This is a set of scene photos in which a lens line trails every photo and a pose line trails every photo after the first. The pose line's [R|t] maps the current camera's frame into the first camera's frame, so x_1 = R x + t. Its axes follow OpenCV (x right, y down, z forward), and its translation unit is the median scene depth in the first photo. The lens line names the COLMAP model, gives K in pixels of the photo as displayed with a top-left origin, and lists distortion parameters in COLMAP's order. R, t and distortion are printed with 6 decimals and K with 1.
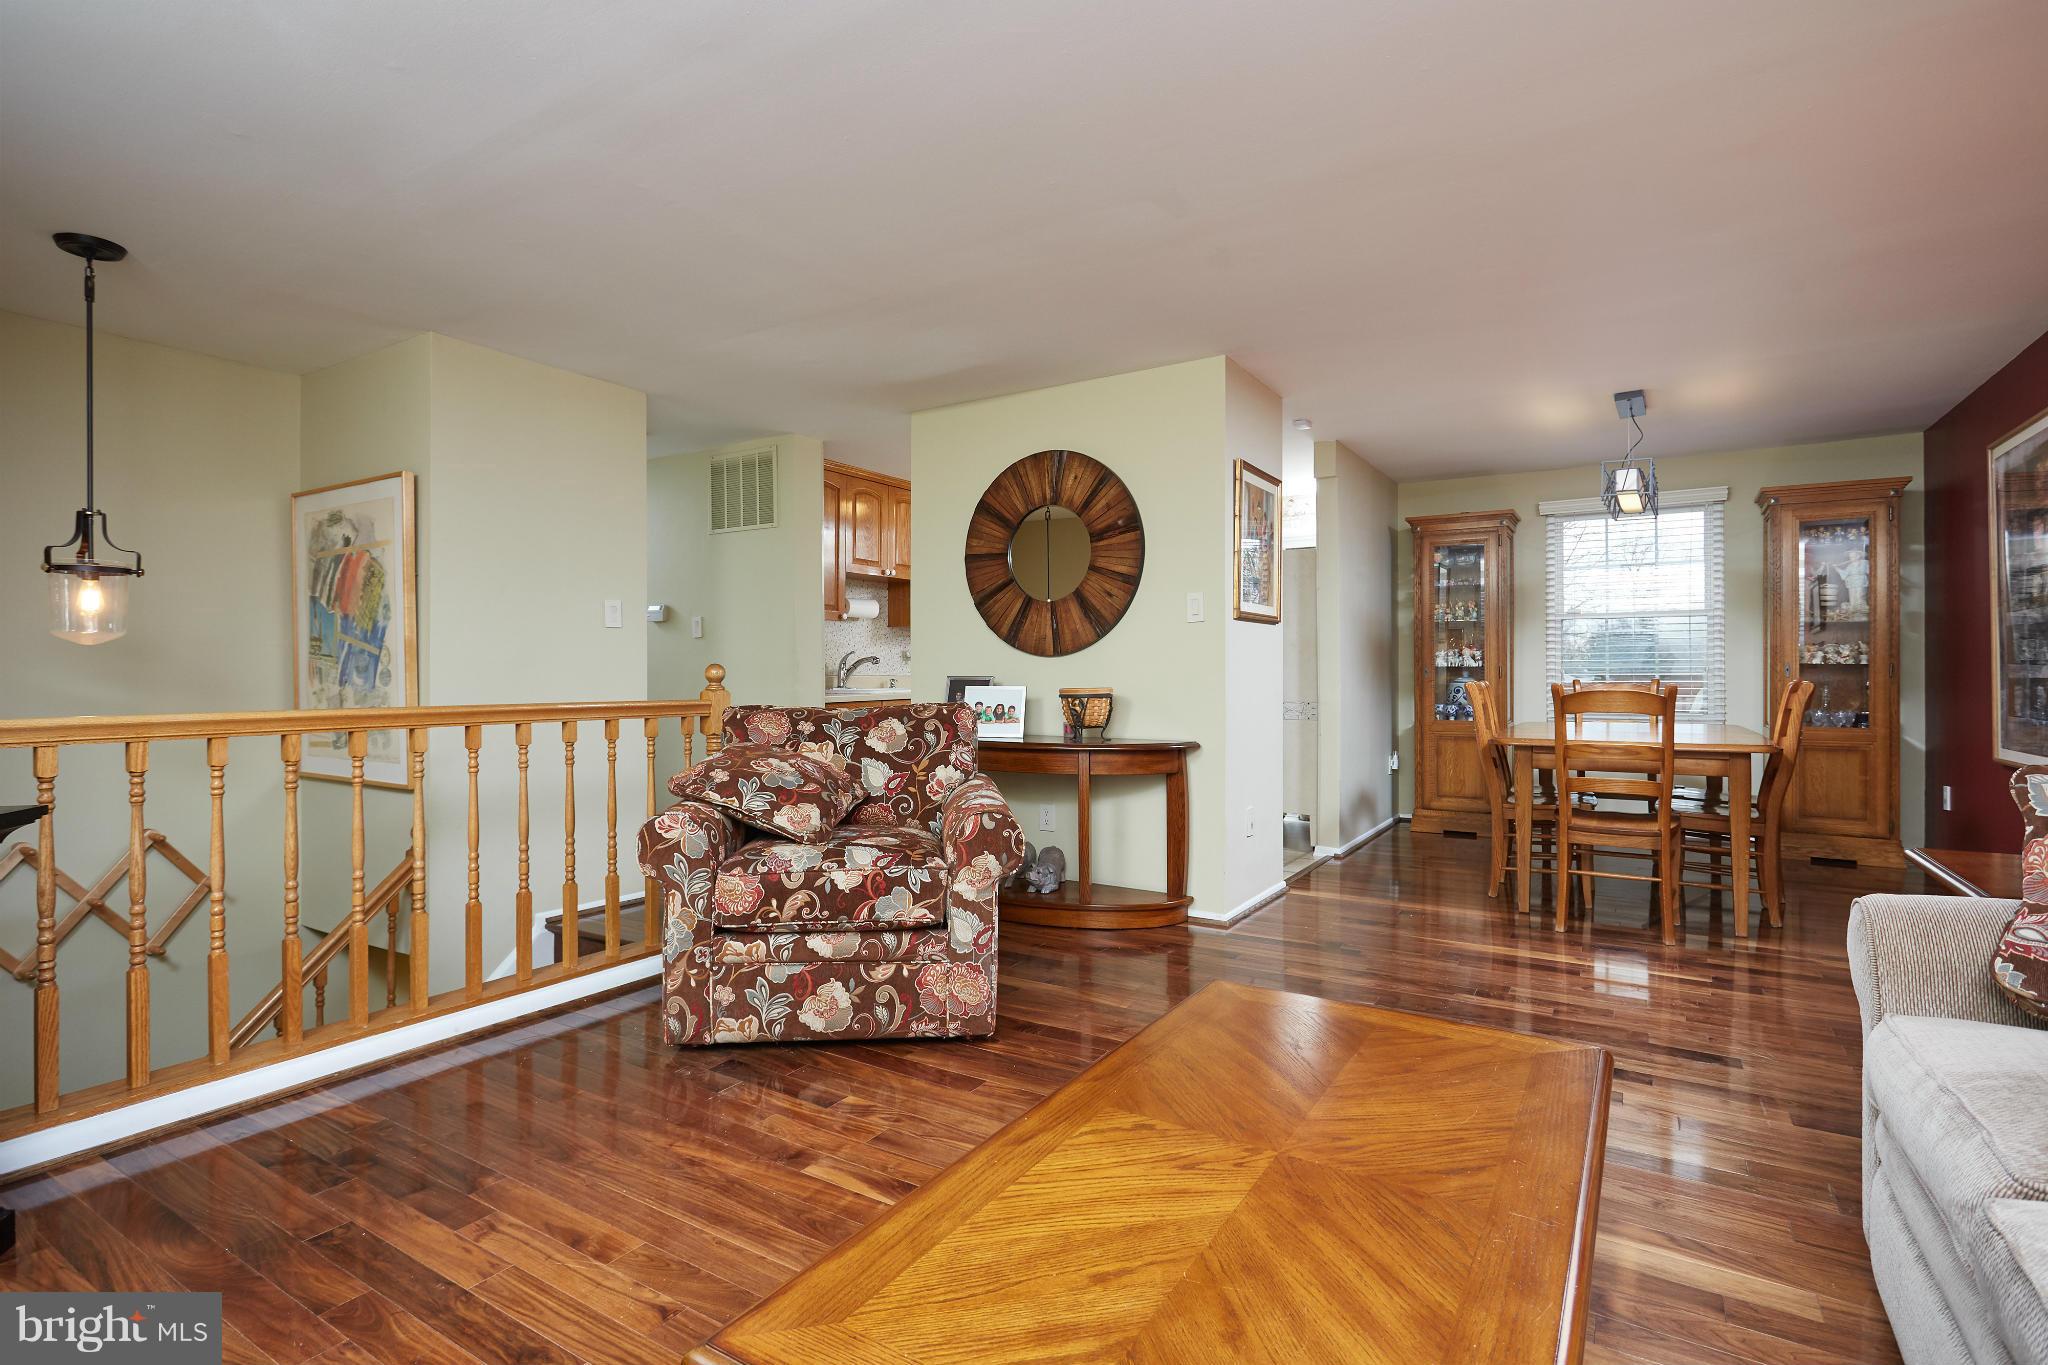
lens RADIAL K [[989.4, 0, 1021.5], [0, 989.4, 671.5], [0, 0, 1]] dist [-0.001108, -0.003160]
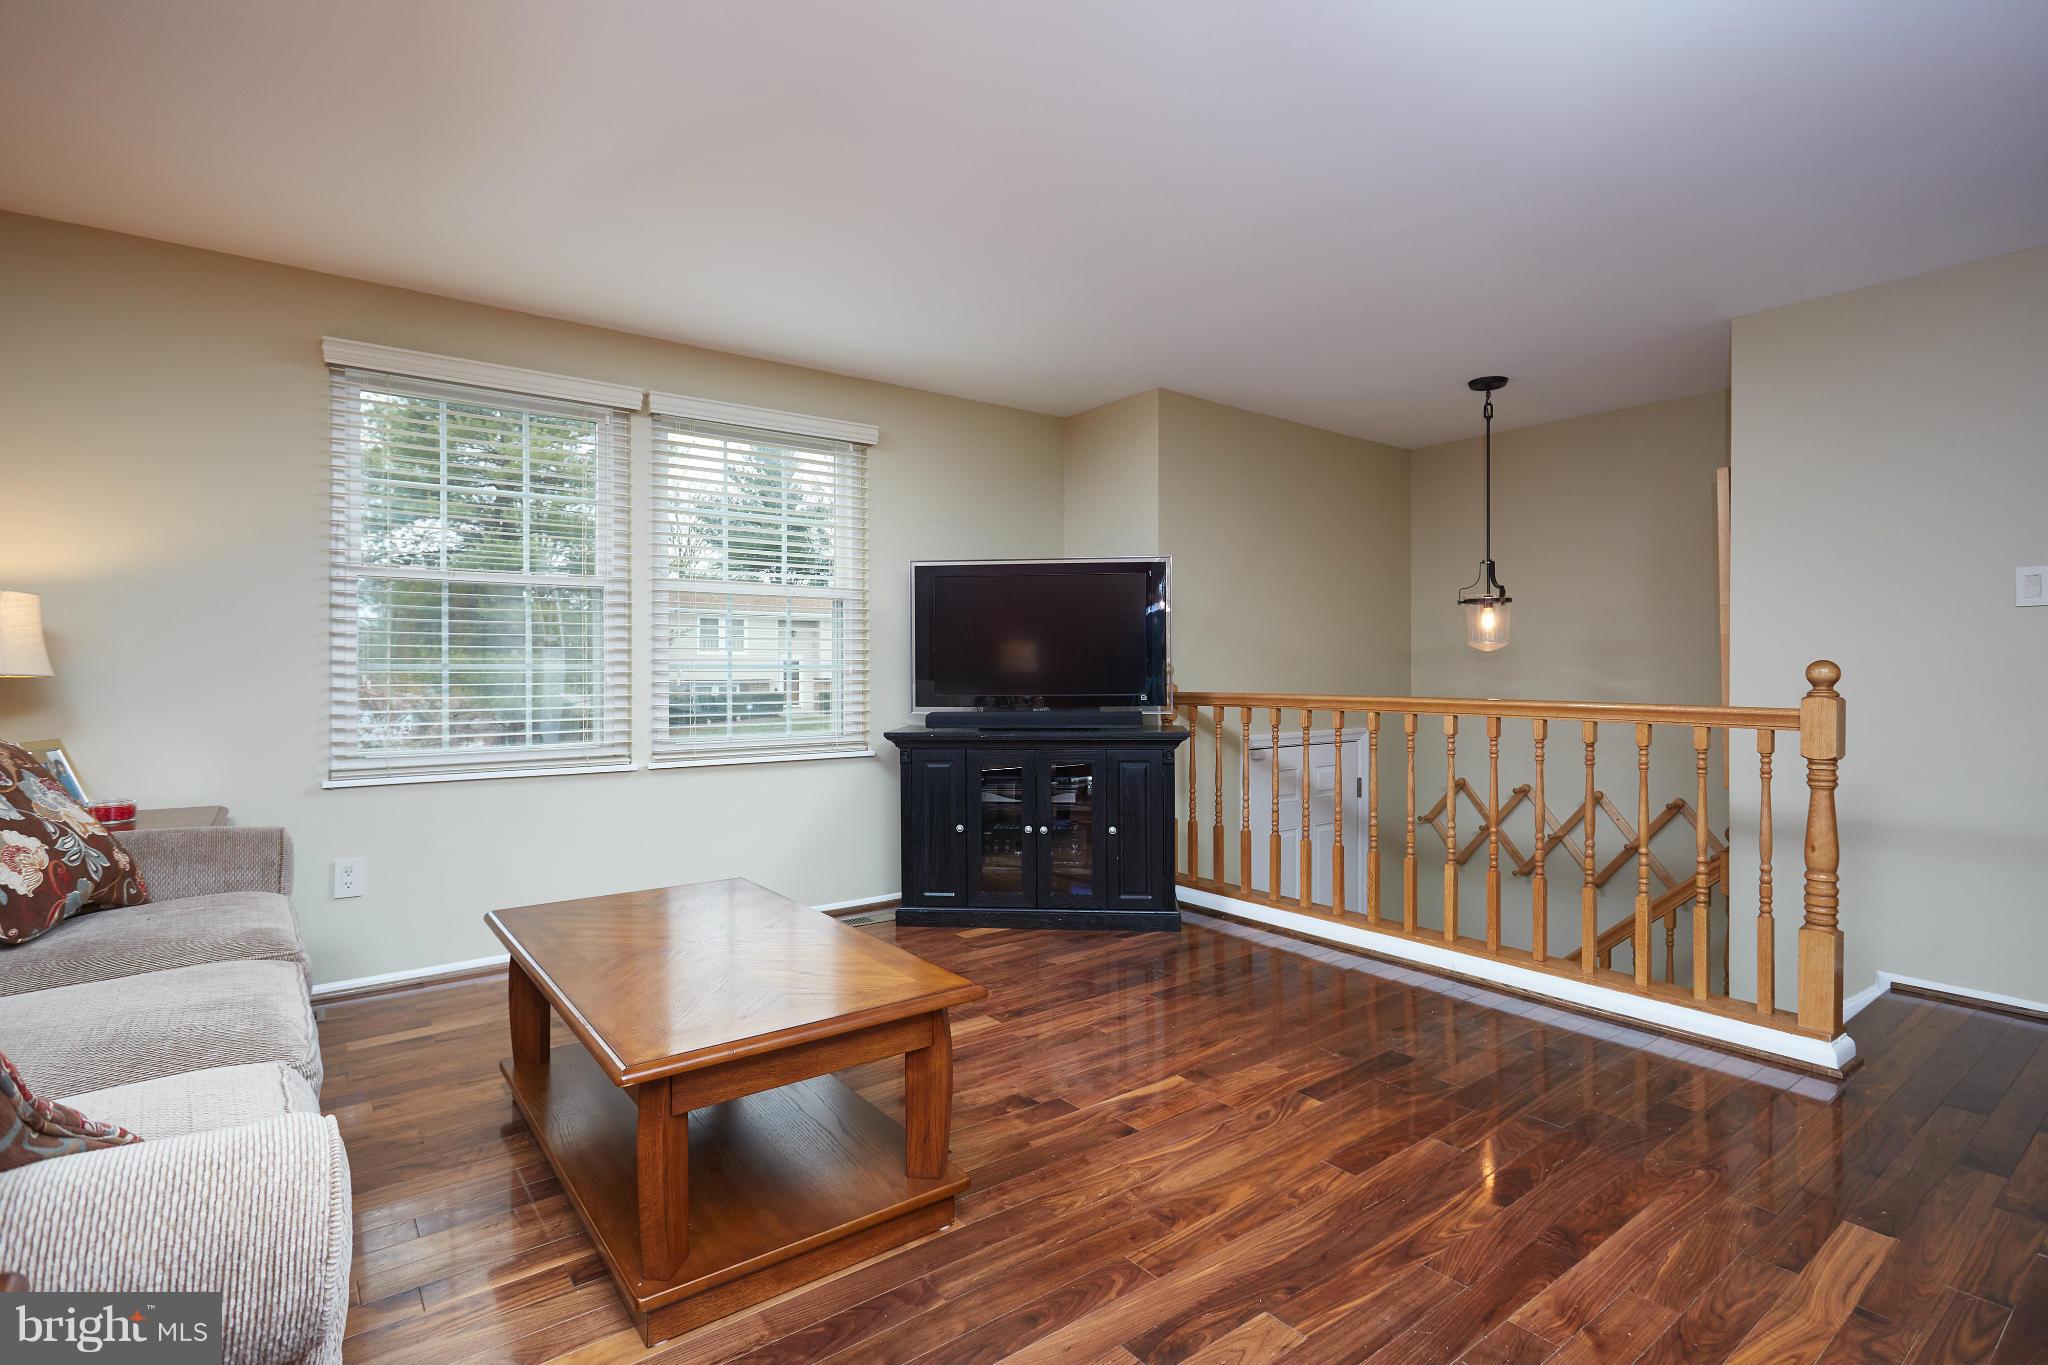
lens RADIAL K [[989.4, 0, 1026.0], [0, 989.4, 677.6], [0, 0, 1]] dist [-0.001108, -0.003160]
pose [[-0.355118, 0.012155, -0.934742, 0.625903], [0.002209, 0.999924, 0.012164, -0.006037], [0.934819, 0.002255, -0.355118, 0.790713]]
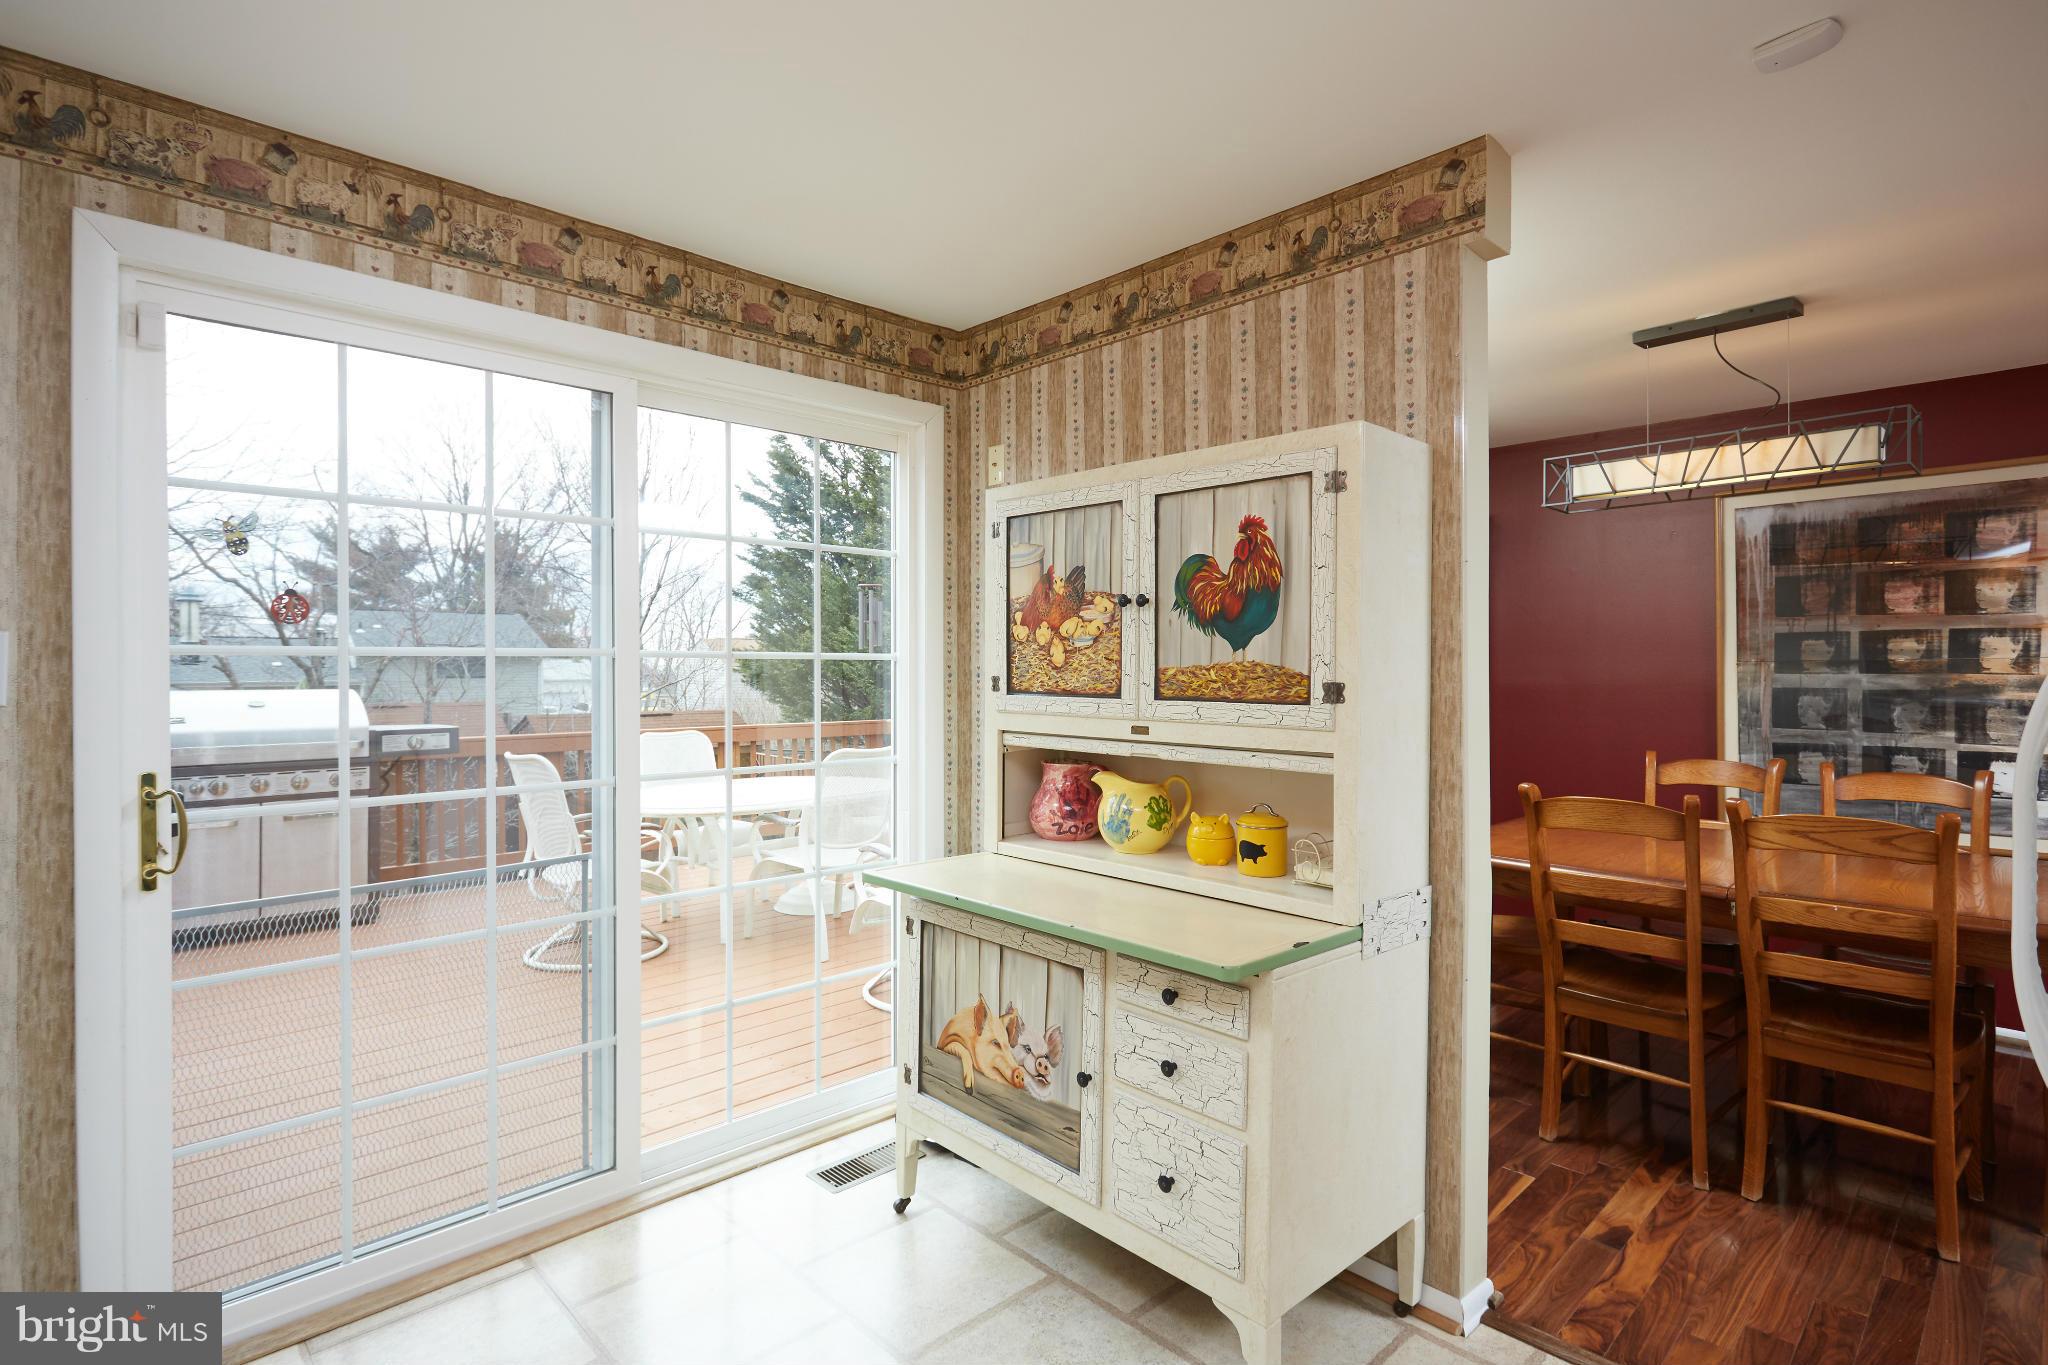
lens RADIAL K [[989.4, 0, 1009.3], [0, 989.4, 670.5], [0, 0, 1]] dist [-0.001108, -0.003160]
pose [[0.251585, 0.003397, 0.967829, -0.129535], [-0.001098, 0.999994, -0.003224, -0.073340], [-0.967835, -0.000252, 0.251587, 1.831348]]
